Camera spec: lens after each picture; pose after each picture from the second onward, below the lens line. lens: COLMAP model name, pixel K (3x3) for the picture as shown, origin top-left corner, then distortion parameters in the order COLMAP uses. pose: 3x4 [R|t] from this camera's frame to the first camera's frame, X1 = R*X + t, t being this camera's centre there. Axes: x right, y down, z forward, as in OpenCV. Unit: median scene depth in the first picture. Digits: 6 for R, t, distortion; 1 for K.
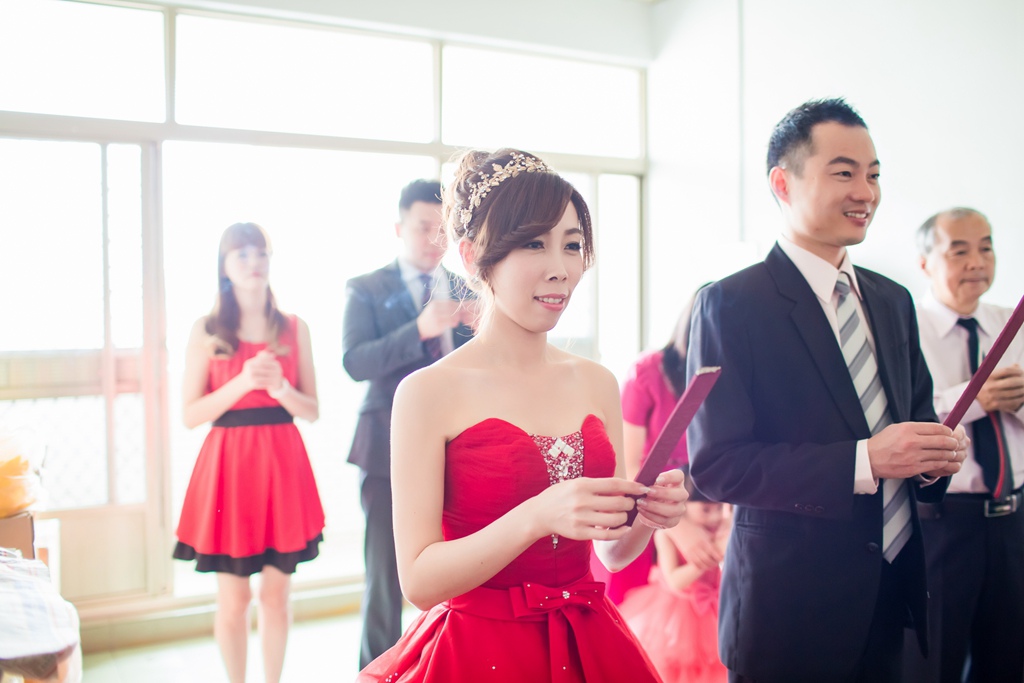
lens RADIAL K [[1055.6, 0, 471.3], [0, 1055.6, 340.7], [0, 0, 1]] dist [0.092612, -0.011526]
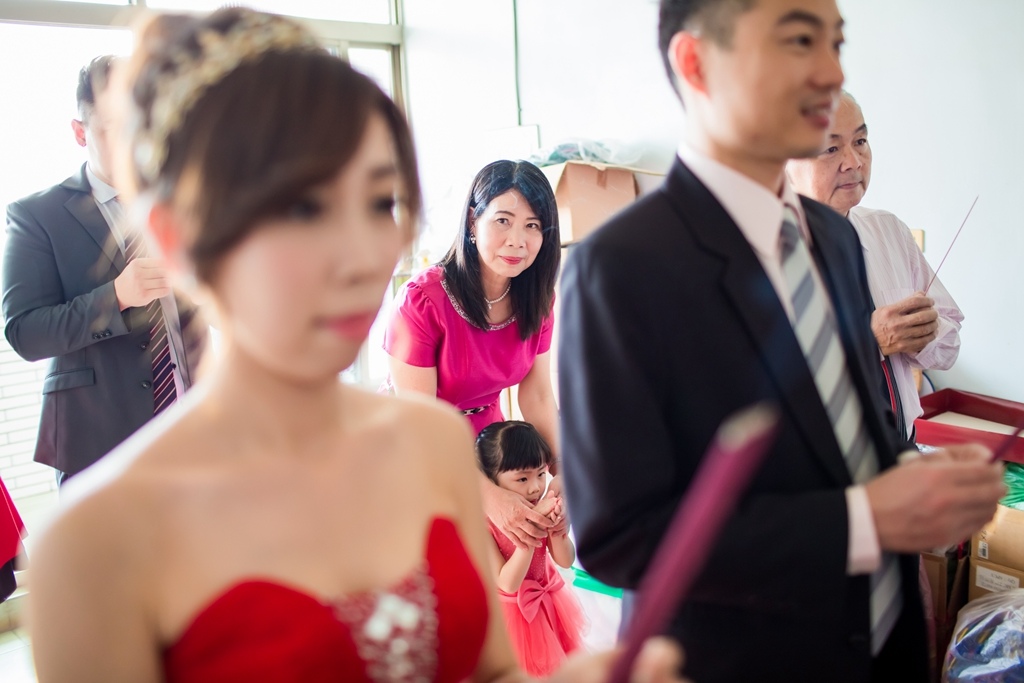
lens RADIAL K [[1055.6, 0, 471.3], [0, 1055.6, 340.7], [0, 0, 1]] dist [0.092612, -0.011526]
pose [[0.969483, -0.080377, 0.231608, 0.013573], [0.053083, 0.991138, 0.121767, -0.071641], [-0.239343, -0.105756, 0.965158, 0.434741]]
